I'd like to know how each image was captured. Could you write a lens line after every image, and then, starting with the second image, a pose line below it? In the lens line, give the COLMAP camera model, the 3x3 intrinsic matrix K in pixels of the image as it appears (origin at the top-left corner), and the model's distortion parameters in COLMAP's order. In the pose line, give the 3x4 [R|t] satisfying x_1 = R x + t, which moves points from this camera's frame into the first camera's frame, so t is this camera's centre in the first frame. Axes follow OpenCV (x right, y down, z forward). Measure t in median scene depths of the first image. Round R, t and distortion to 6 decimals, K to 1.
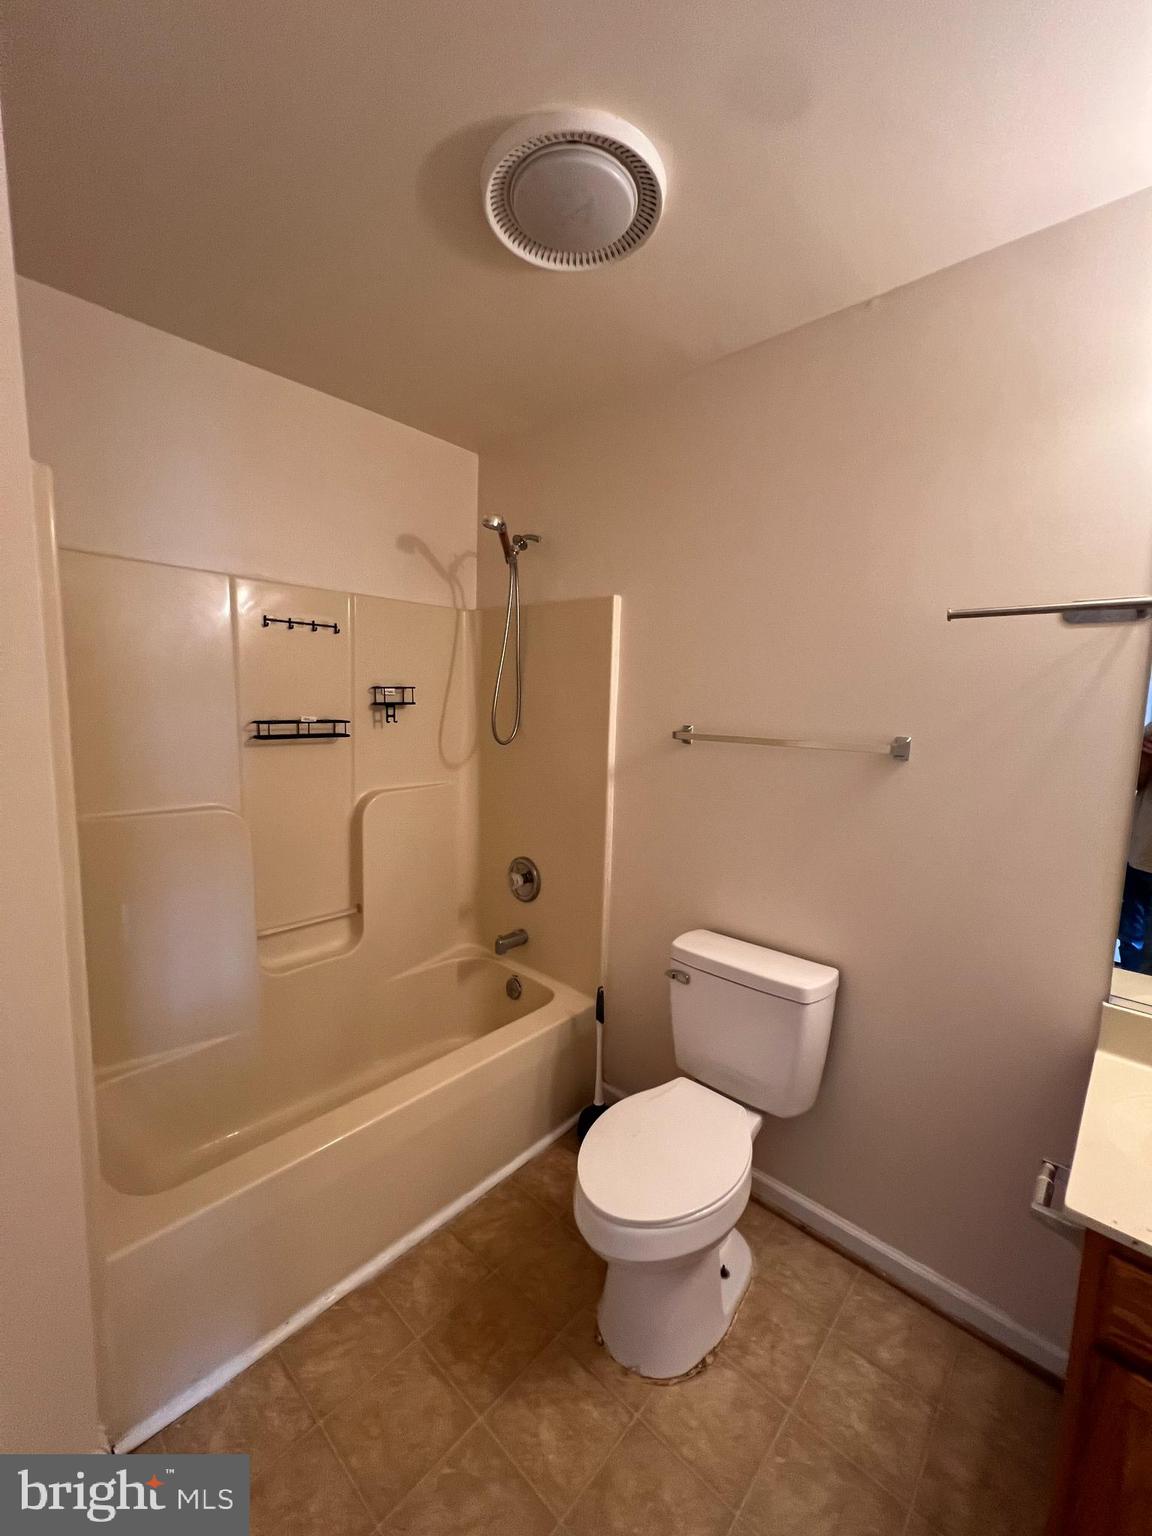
lens RADIAL K [[610.5, 0, 576.0], [0, 610.5, 768.0], [0, 0, 1]] dist [-0.000939, 0.000537]
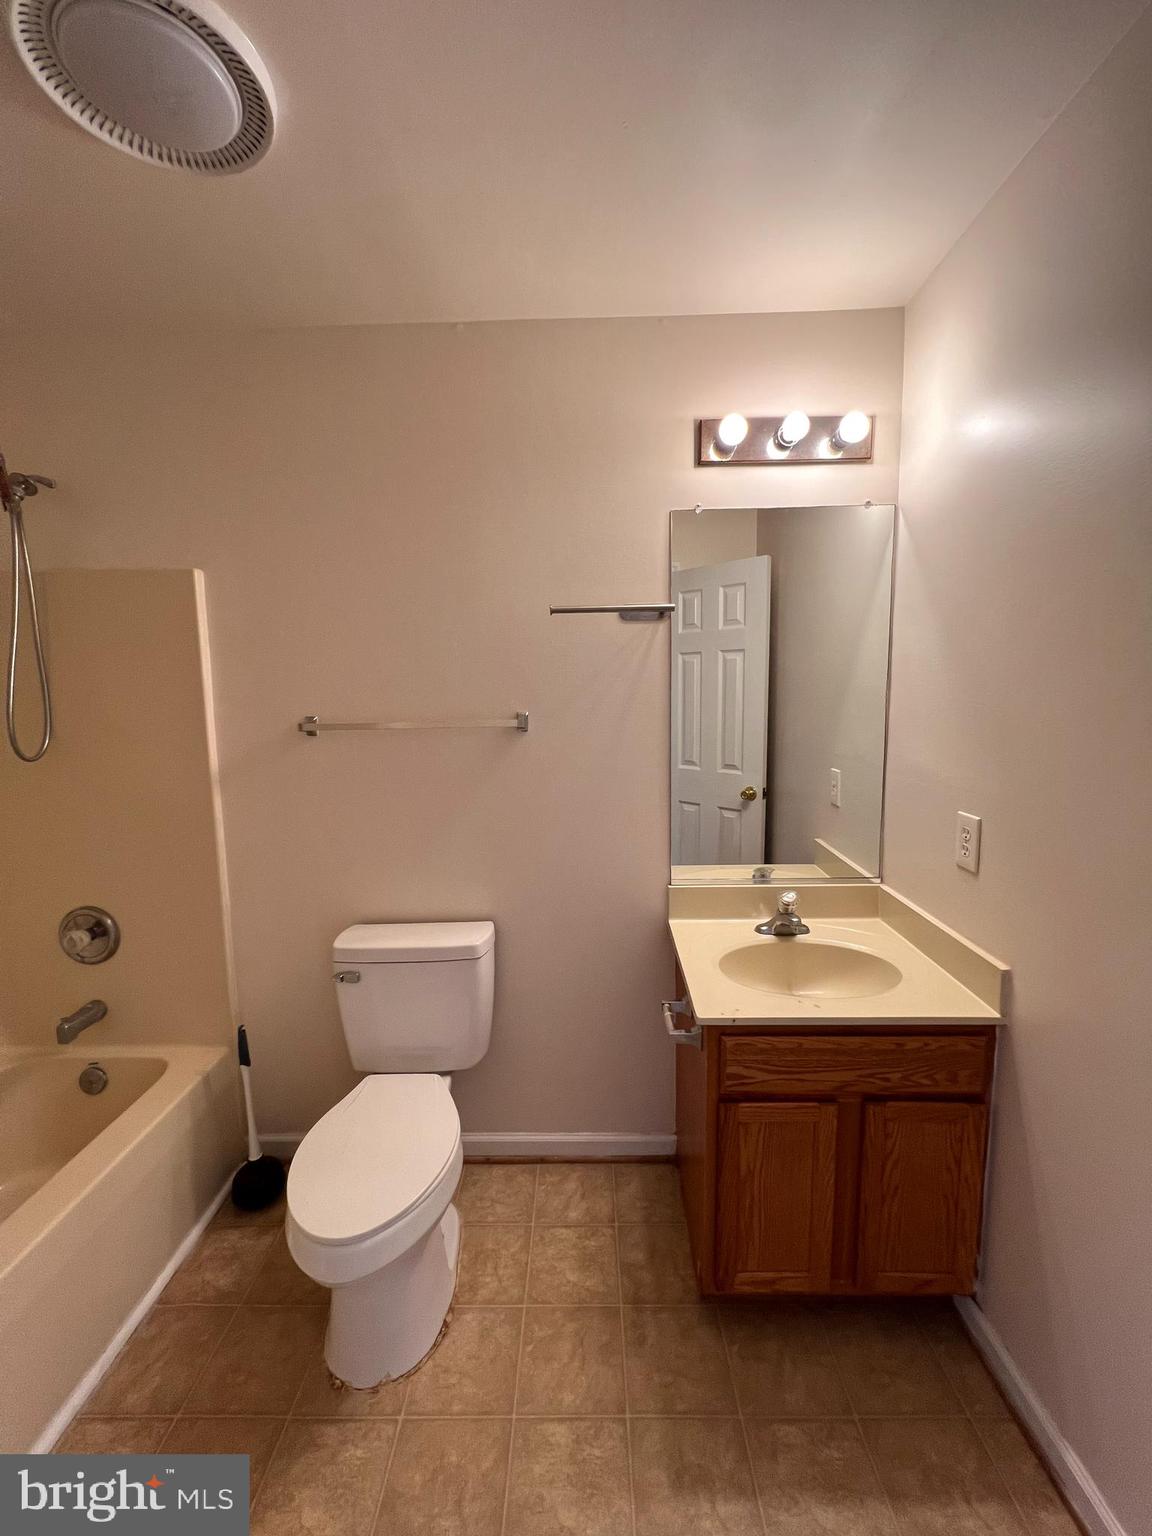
lens RADIAL K [[614.5, 0, 576.0], [0, 614.5, 768.0], [0, 0, 1]] dist [-0.000993, 0.000567]
pose [[0.748666, -0.119651, 0.652060, -0.163566], [0.112430, 0.992246, 0.052987, 0.005490], [-0.653344, 0.033642, 0.756314, 0.029202]]
